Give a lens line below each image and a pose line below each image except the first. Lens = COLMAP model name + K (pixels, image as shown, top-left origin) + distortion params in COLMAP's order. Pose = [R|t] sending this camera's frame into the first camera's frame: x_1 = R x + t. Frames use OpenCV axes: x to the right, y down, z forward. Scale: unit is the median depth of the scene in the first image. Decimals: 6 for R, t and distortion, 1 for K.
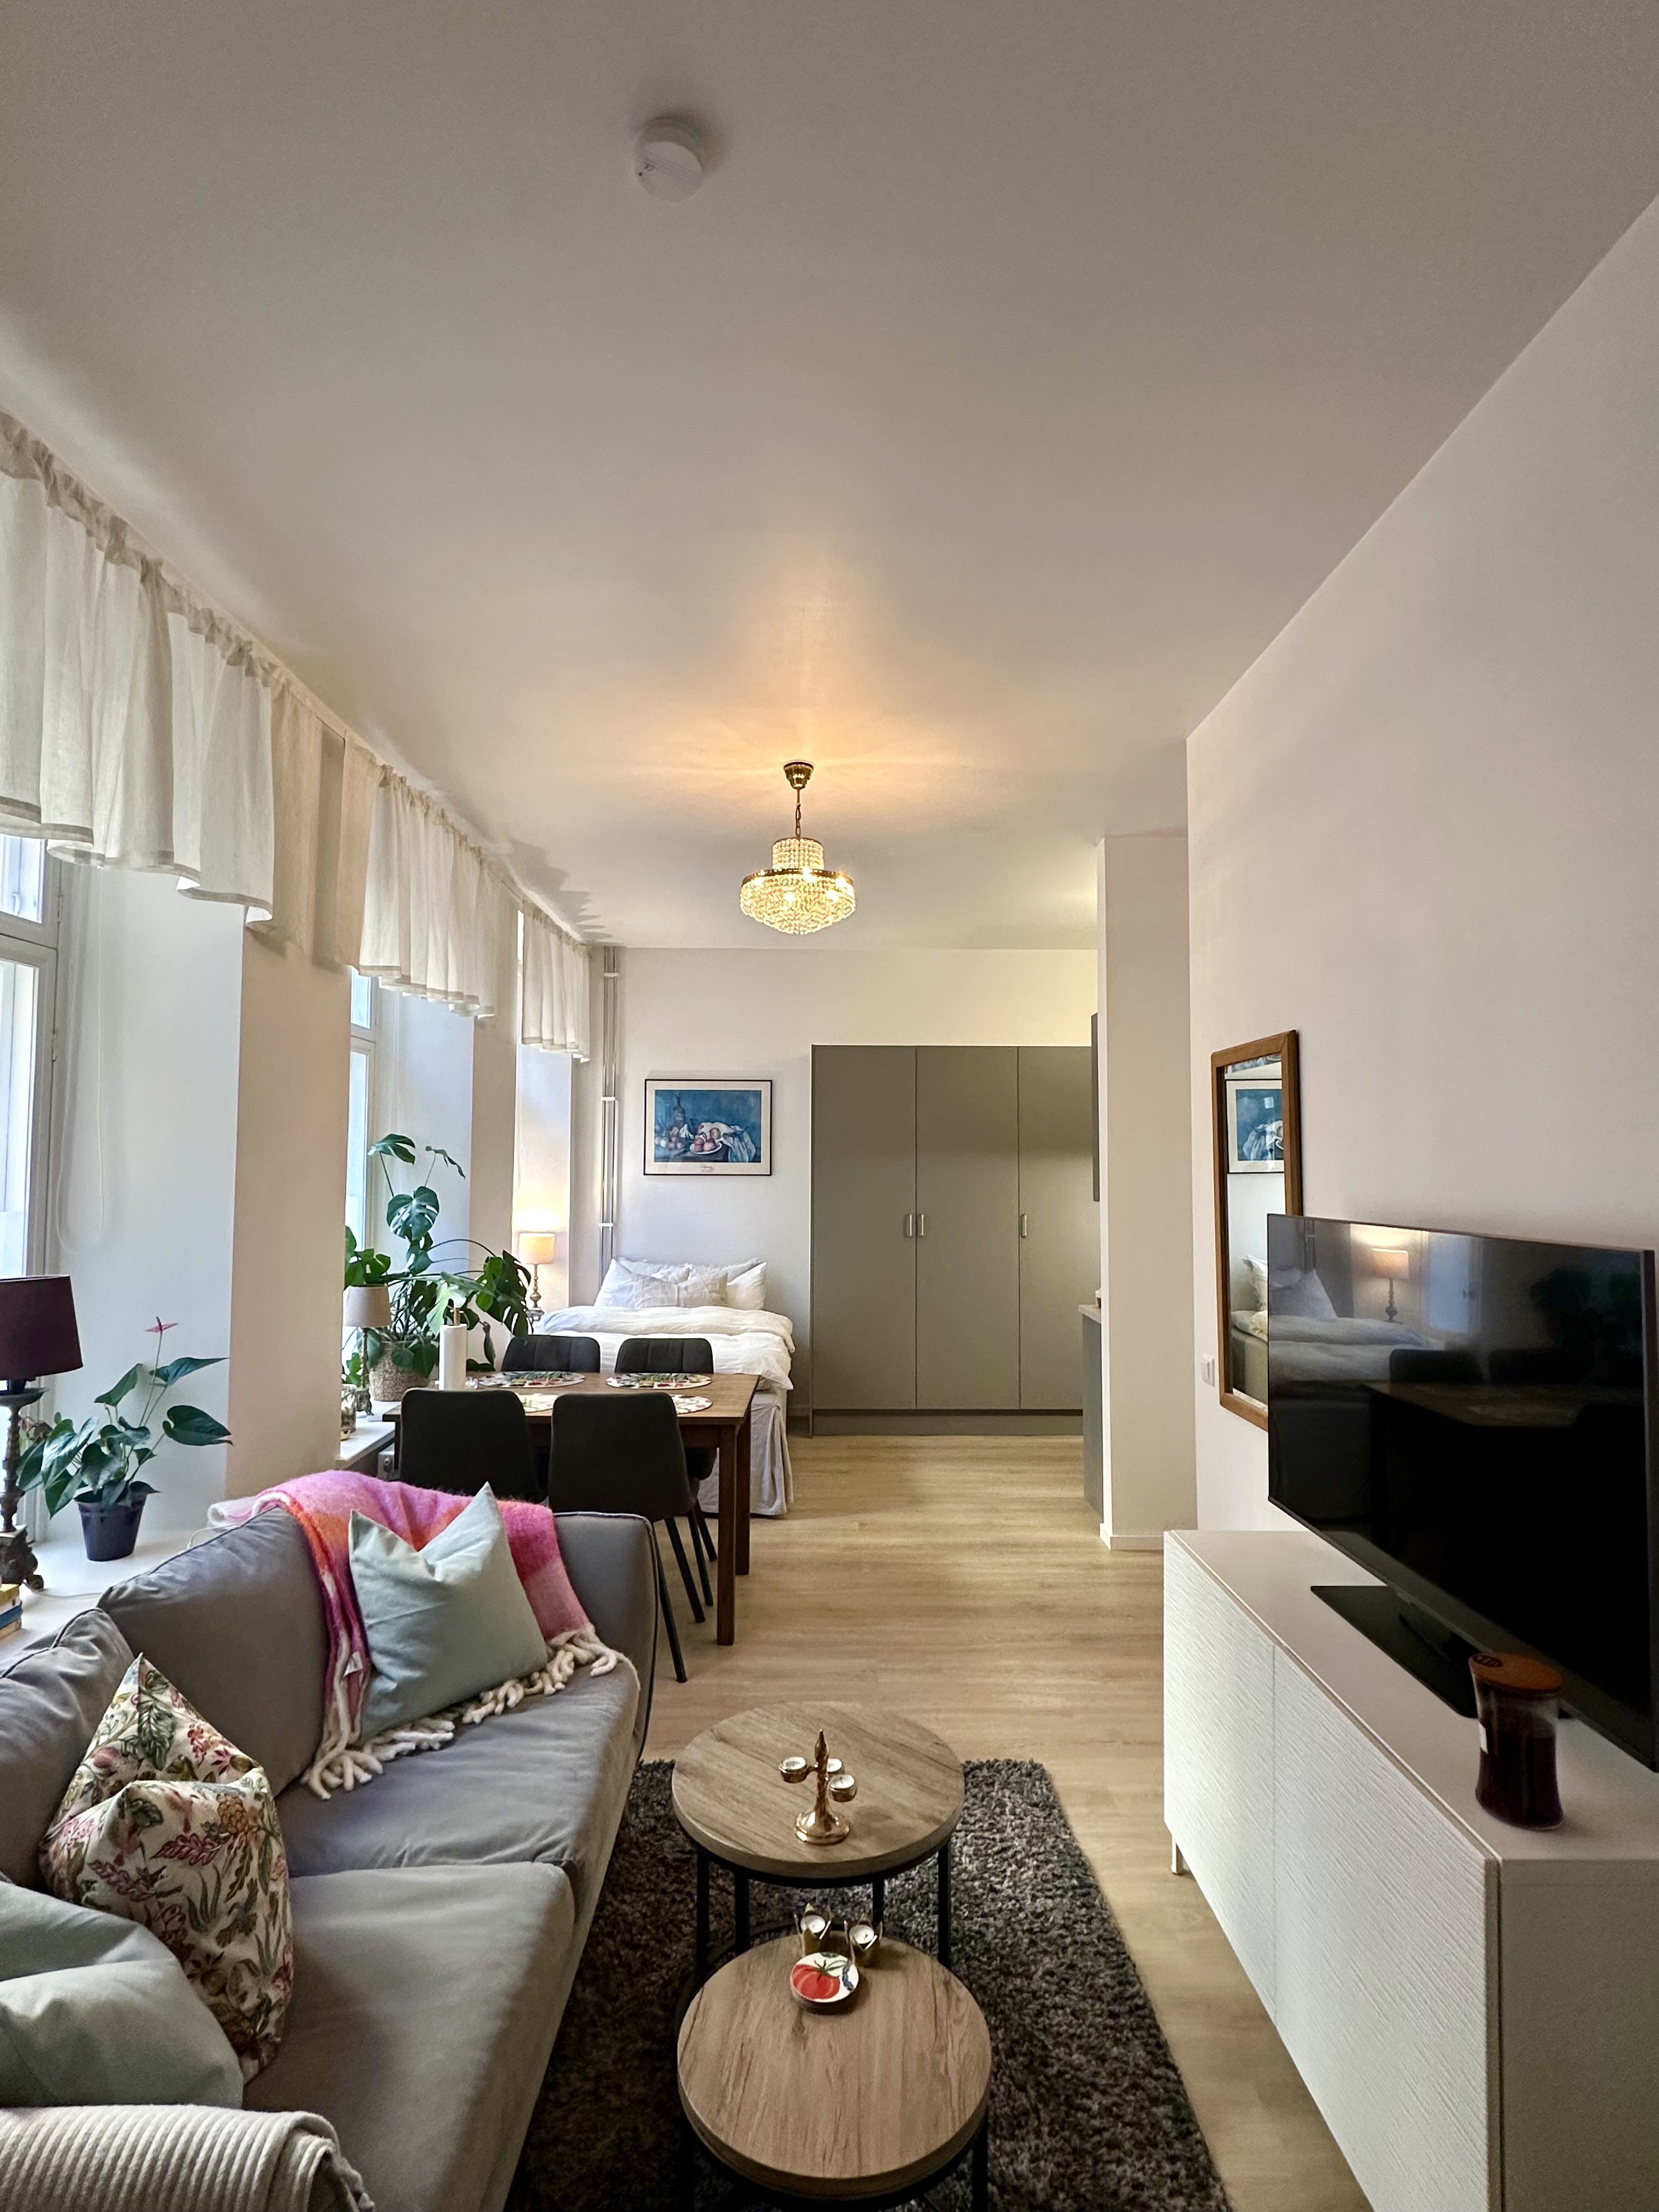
lens RADIAL K [[1123.5, 0, 829.5], [0, 1123.5, 1106.0], [0, 0, 1]] dist [0.000312, -0.000002]
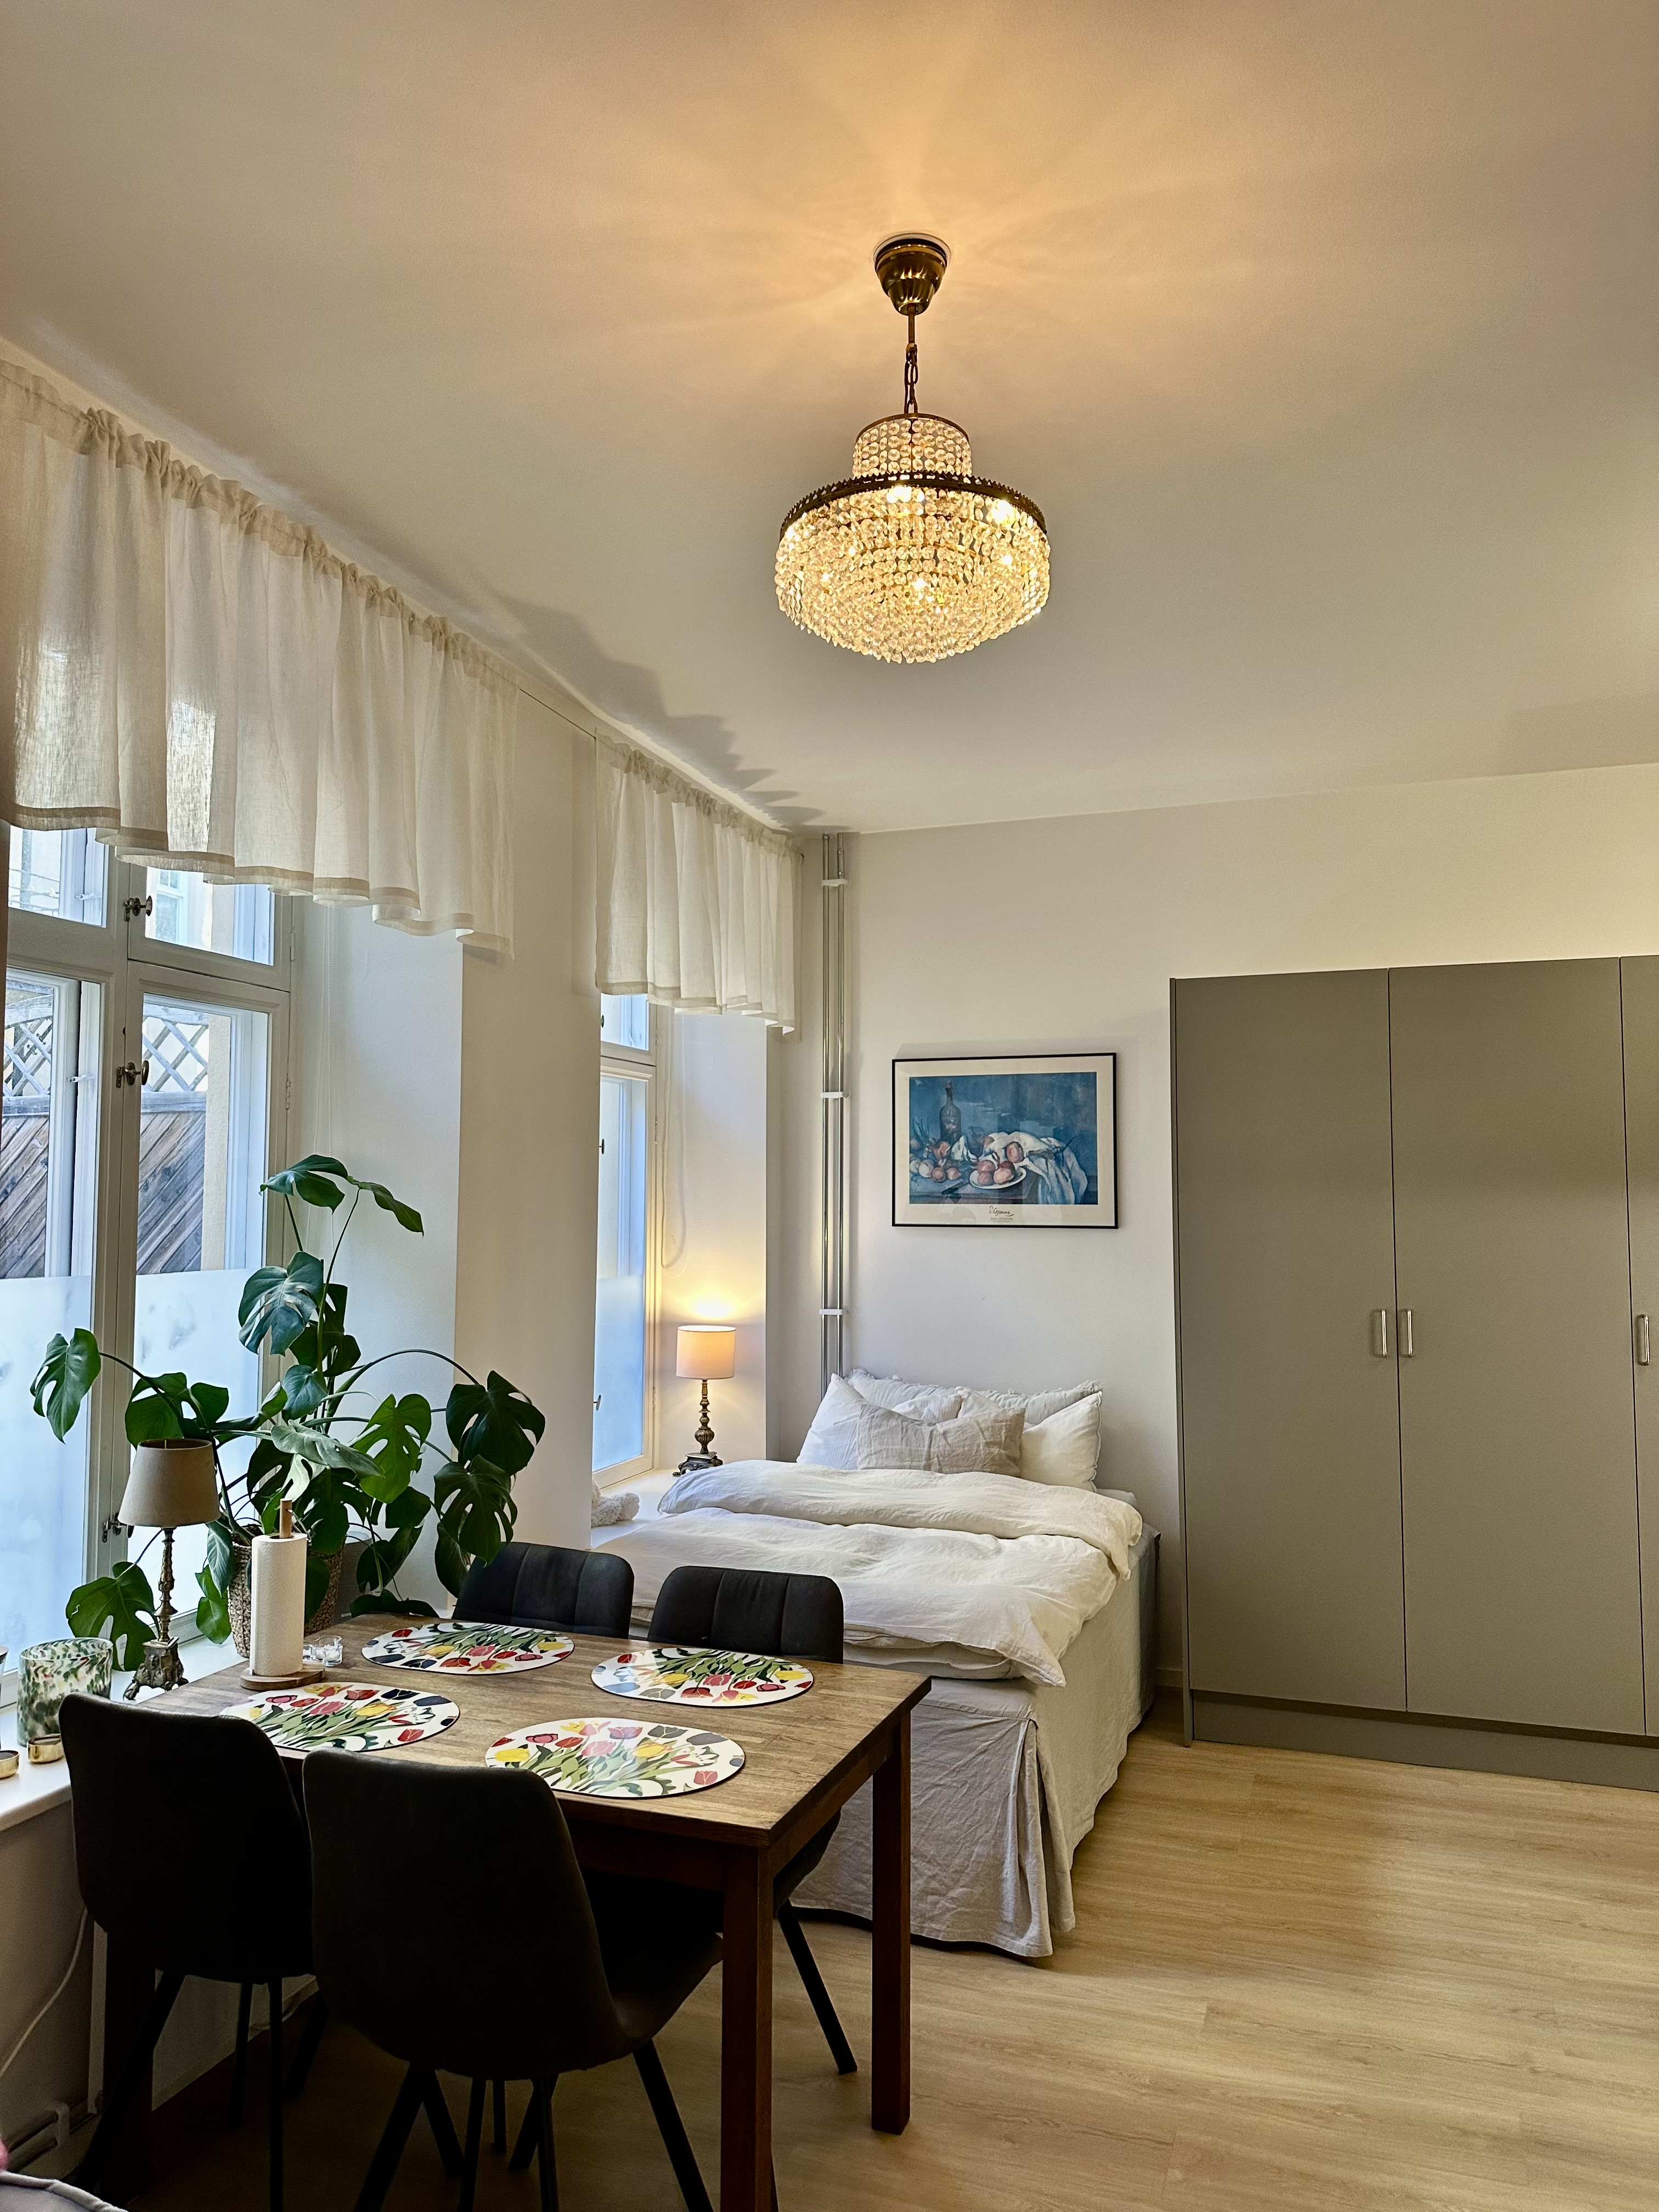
lens RADIAL K [[1527.5, 0, 829.5], [0, 1527.5, 1106.0], [0, 0, 1]] dist [0.077740, -0.098097]
pose [[0.937378, -0.024157, -0.347476, 0.081859], [0.019600, 0.999670, -0.016624, 0.013263], [0.347763, 0.008773, 0.937542, 0.274009]]
